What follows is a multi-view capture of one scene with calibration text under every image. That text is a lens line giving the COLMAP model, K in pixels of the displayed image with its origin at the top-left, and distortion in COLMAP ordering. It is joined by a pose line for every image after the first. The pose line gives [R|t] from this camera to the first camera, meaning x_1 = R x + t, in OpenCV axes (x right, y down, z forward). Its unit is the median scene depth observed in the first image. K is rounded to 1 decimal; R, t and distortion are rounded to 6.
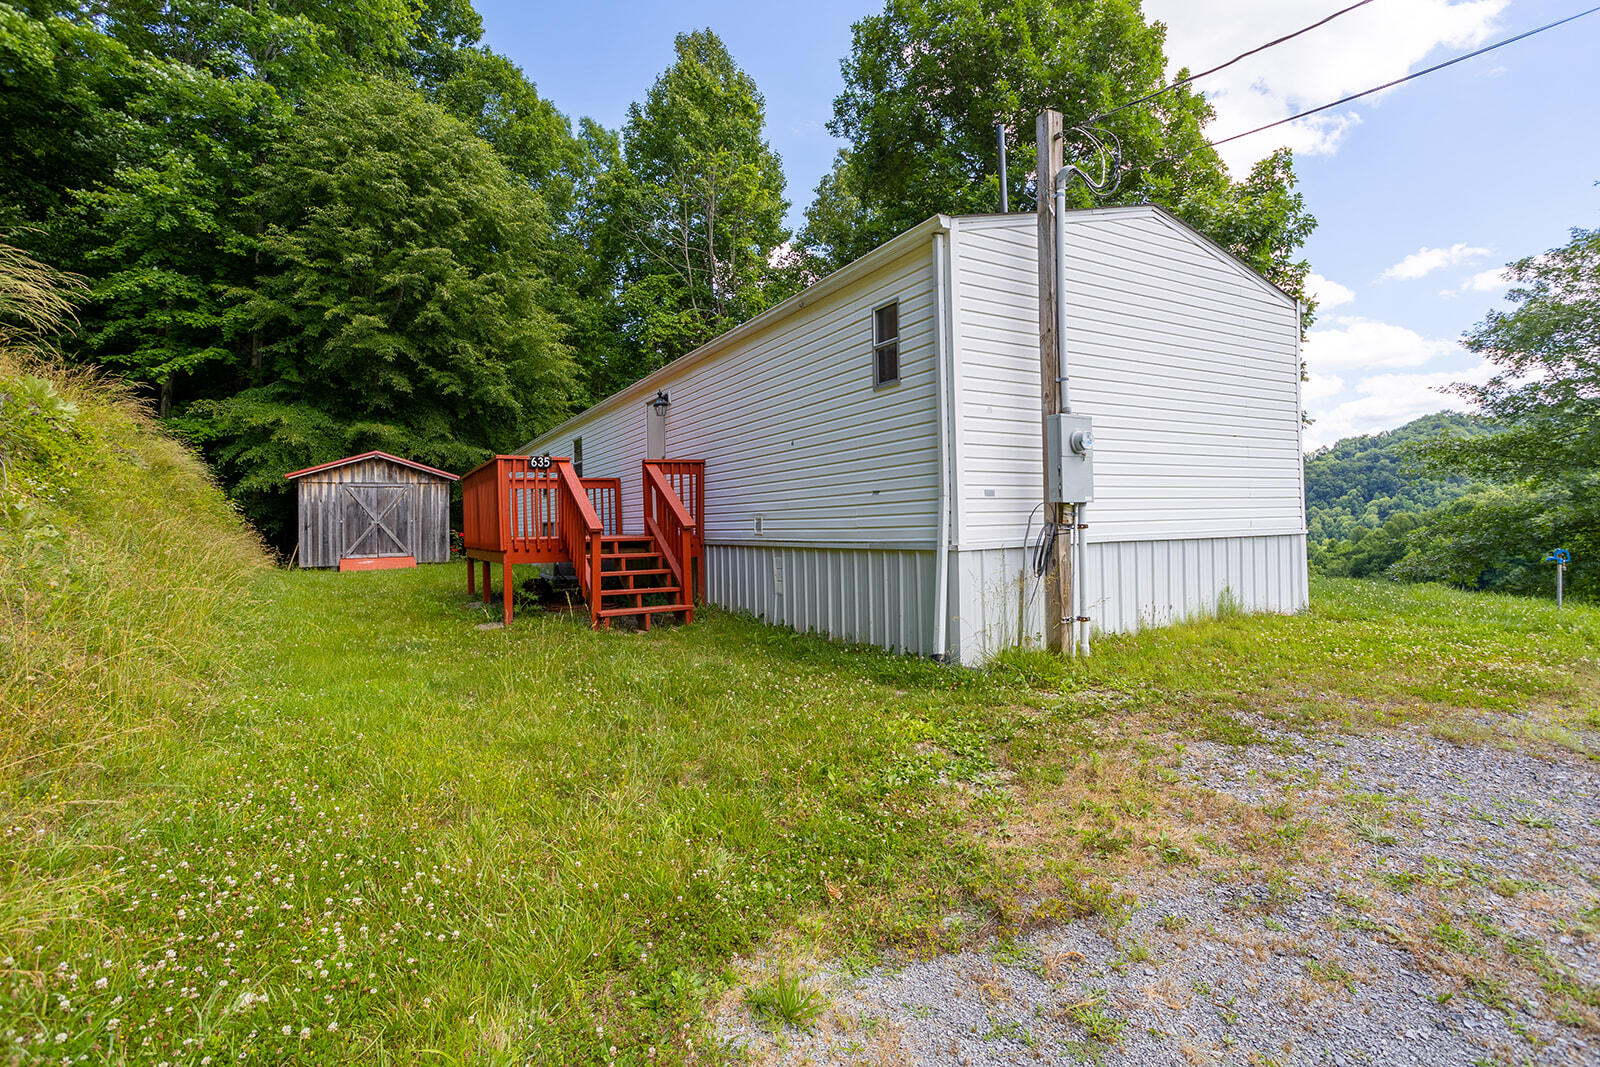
lens RADIAL K [[769.3, 0, 813.8], [0, 769.3, 528.6], [0, 0, 1]] dist [-0.037718, 0.021580]
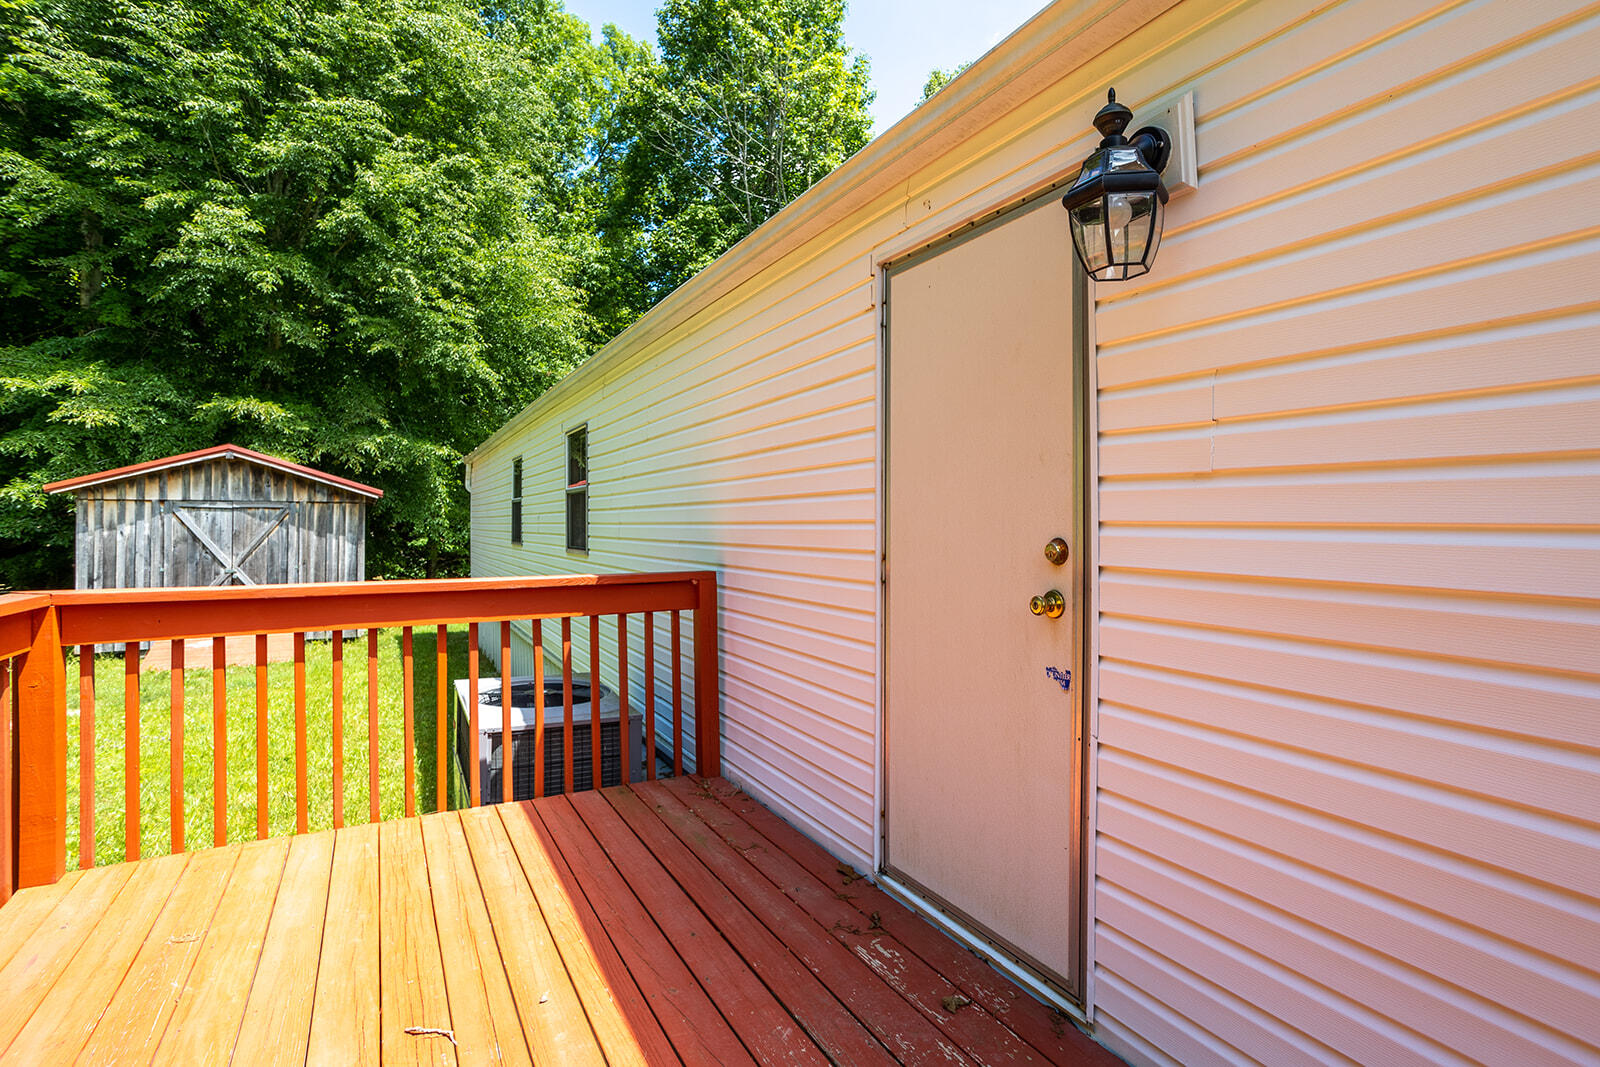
lens RADIAL K [[769.3, 0, 811.3], [0, 769.3, 538.8], [0, 0, 1]] dist [-0.037718, 0.021580]
pose [[0.999509, 0.024787, -0.019143, -0.126717], [-0.024515, 0.999597, 0.014325, -0.049095], [0.019490, -0.013849, 0.999714, 0.430303]]
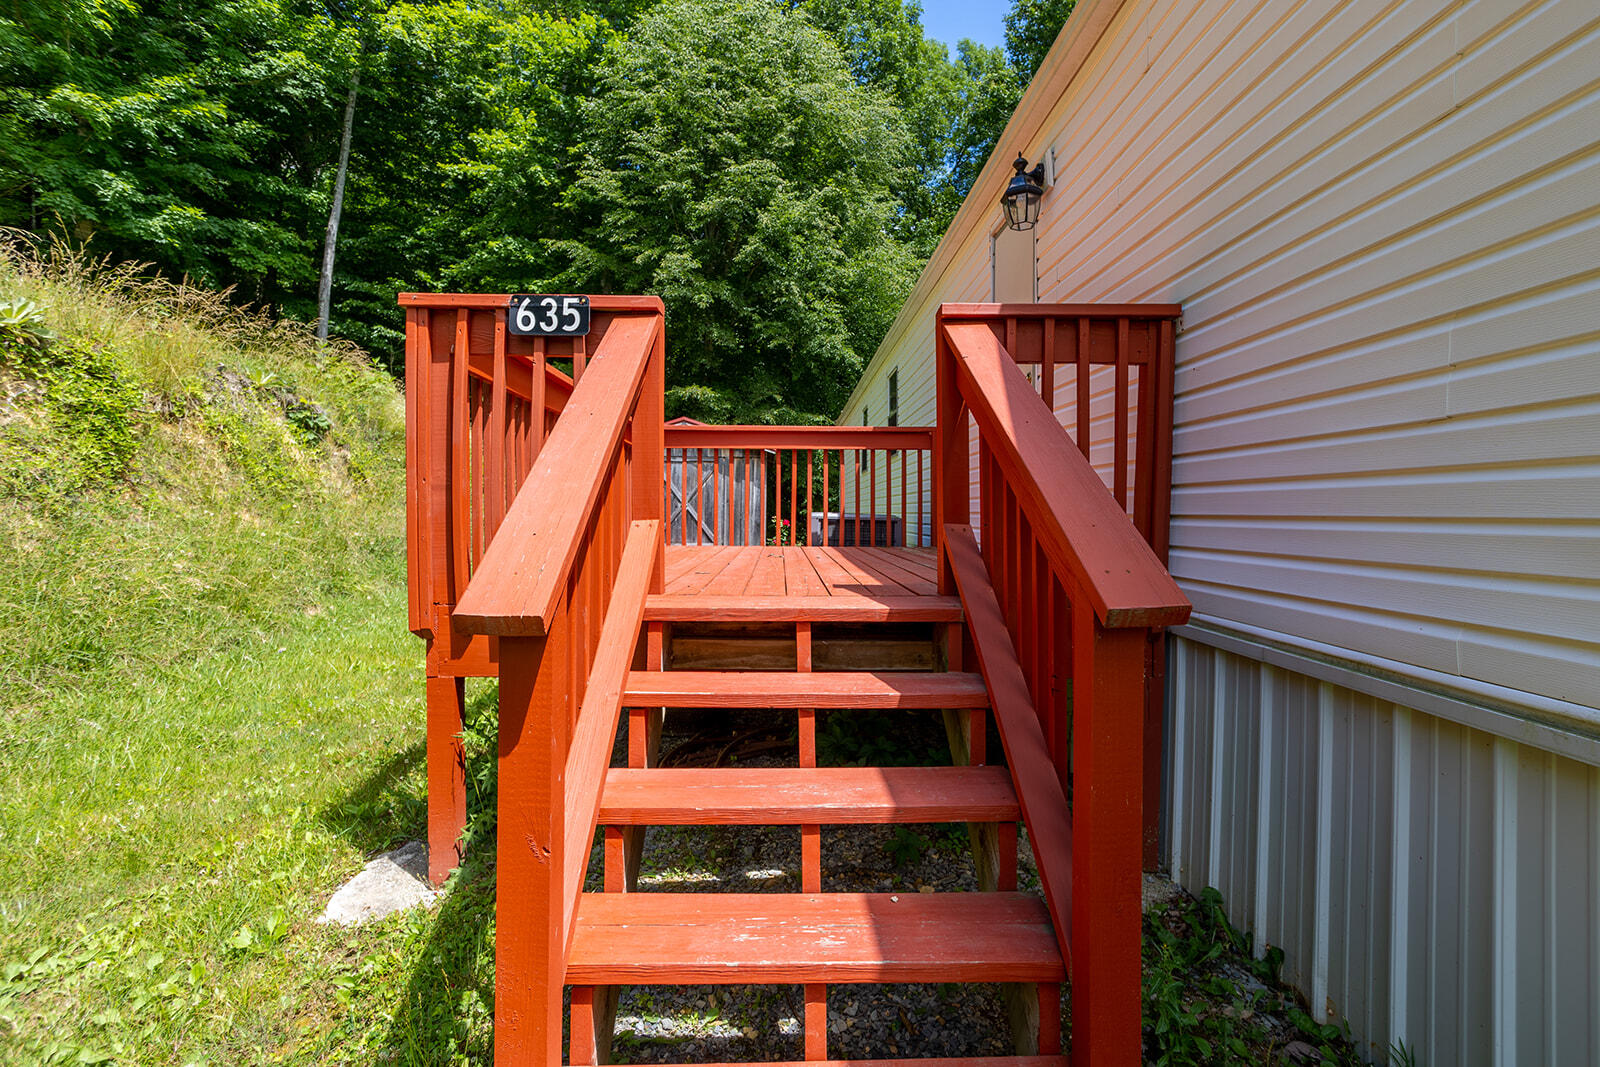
lens RADIAL K [[769.3, 0, 852.6], [0, 769.3, 514.7], [0, 0, 1]] dist [-0.037718, 0.021580]
pose [[0.903542, 0.020517, -0.428007, -0.058860], [-0.019076, 0.999789, 0.007656, -0.008866], [0.428074, 0.001247, 0.903743, 0.329058]]
